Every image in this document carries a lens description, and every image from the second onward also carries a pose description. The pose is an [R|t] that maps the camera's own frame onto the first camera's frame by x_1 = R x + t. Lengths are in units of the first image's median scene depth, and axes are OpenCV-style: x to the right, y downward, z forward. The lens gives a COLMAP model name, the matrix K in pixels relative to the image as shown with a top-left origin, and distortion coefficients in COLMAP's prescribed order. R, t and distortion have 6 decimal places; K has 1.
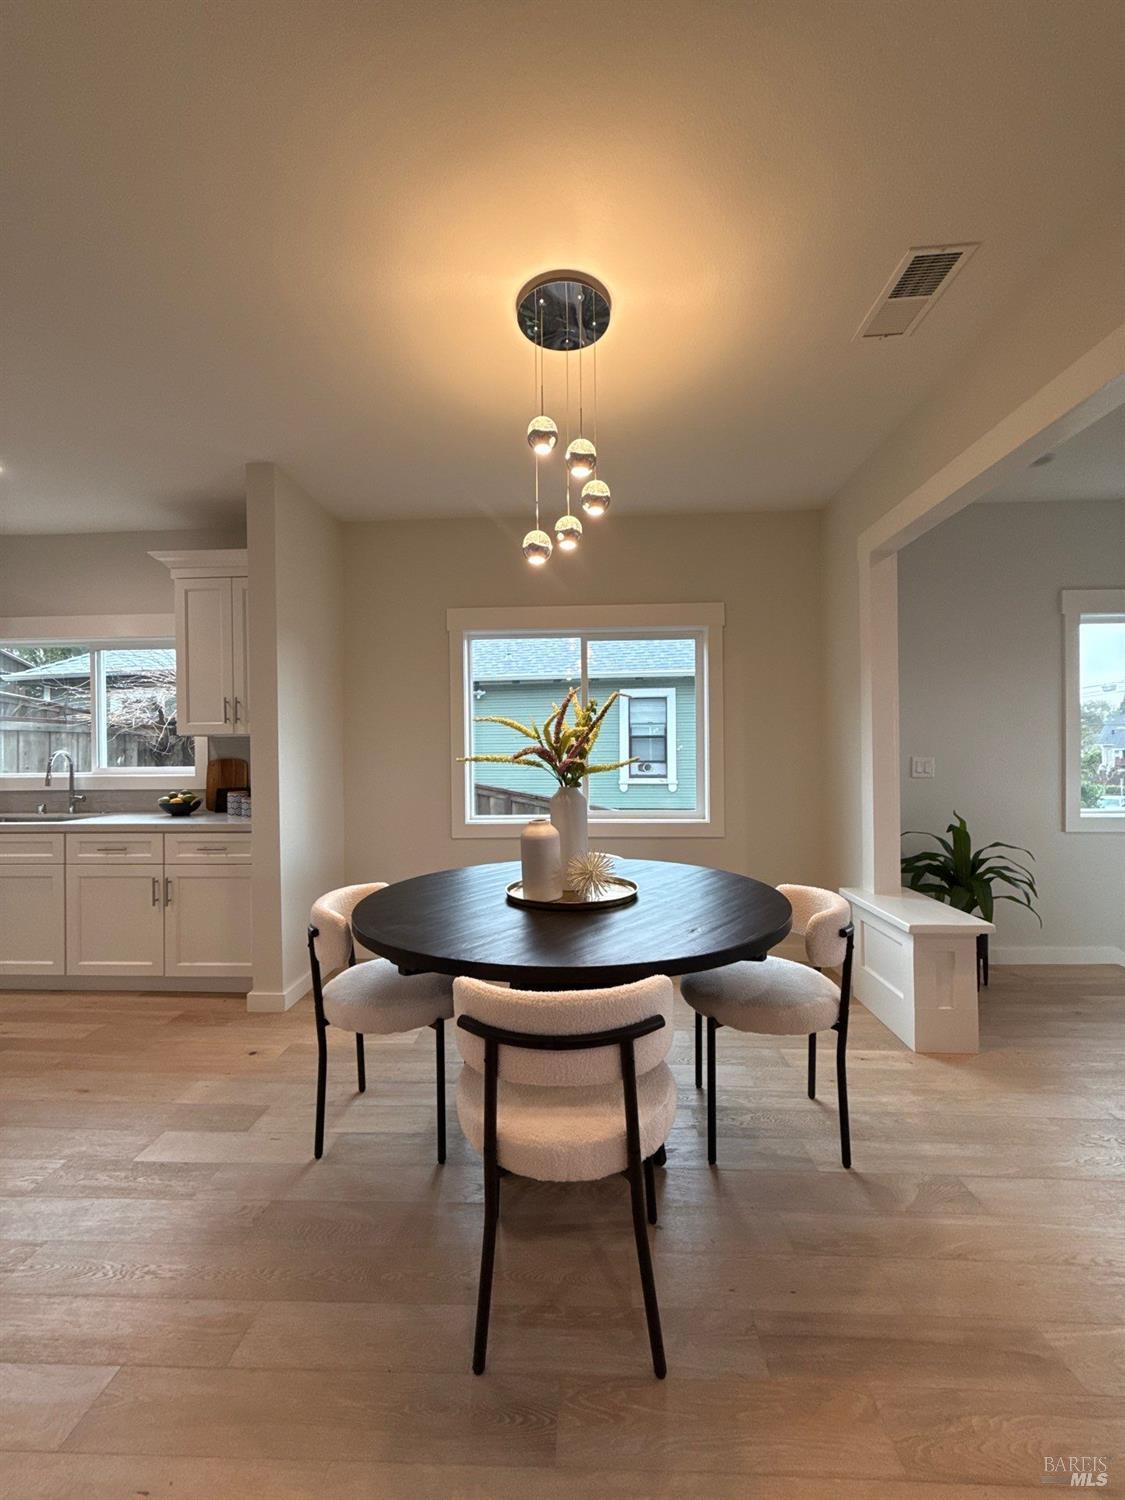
lens RADIAL K [[596.0, 0, 562.5], [0, 596.0, 750.0], [0, 0, 1]] dist [0.000414, -0.000253]
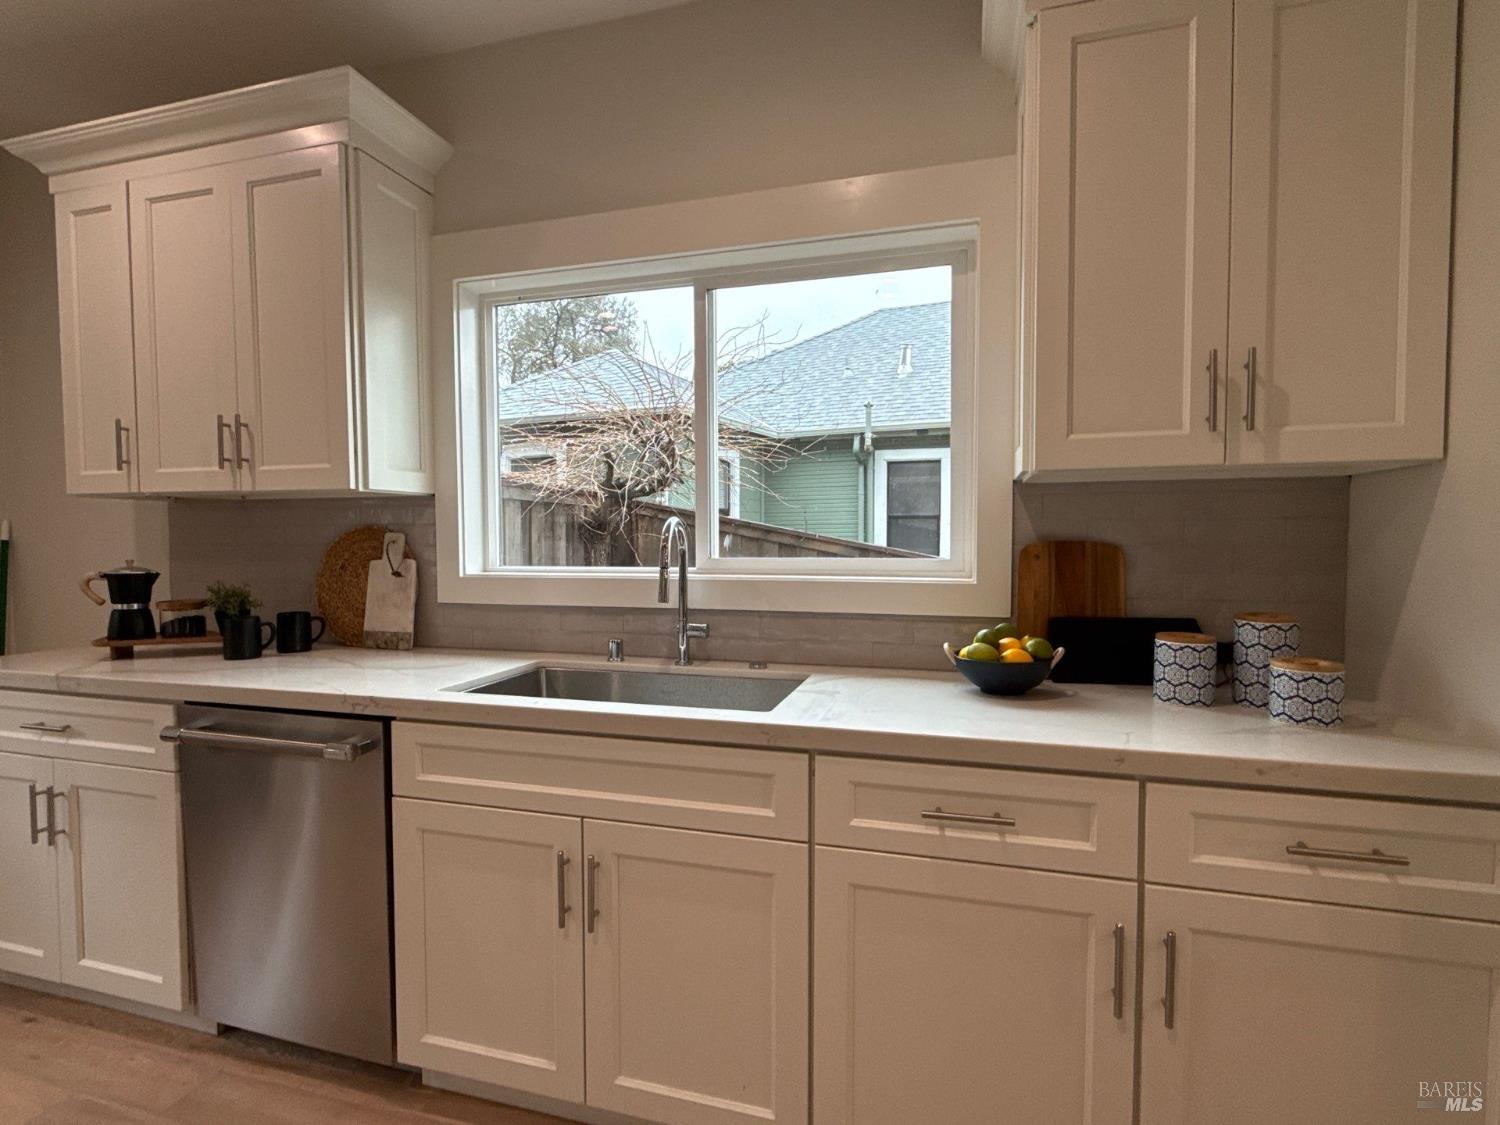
lens RADIAL K [[743.6, 0, 750.0], [0, 743.6, 562.5], [0, 0, 1]] dist [0.001380, -0.000027]
pose [[0.972610, 0.015313, -0.231940, -0.692259], [-0.006128, 0.999170, 0.040271, 0.012539], [0.232364, -0.037746, 0.971896, 0.523665]]
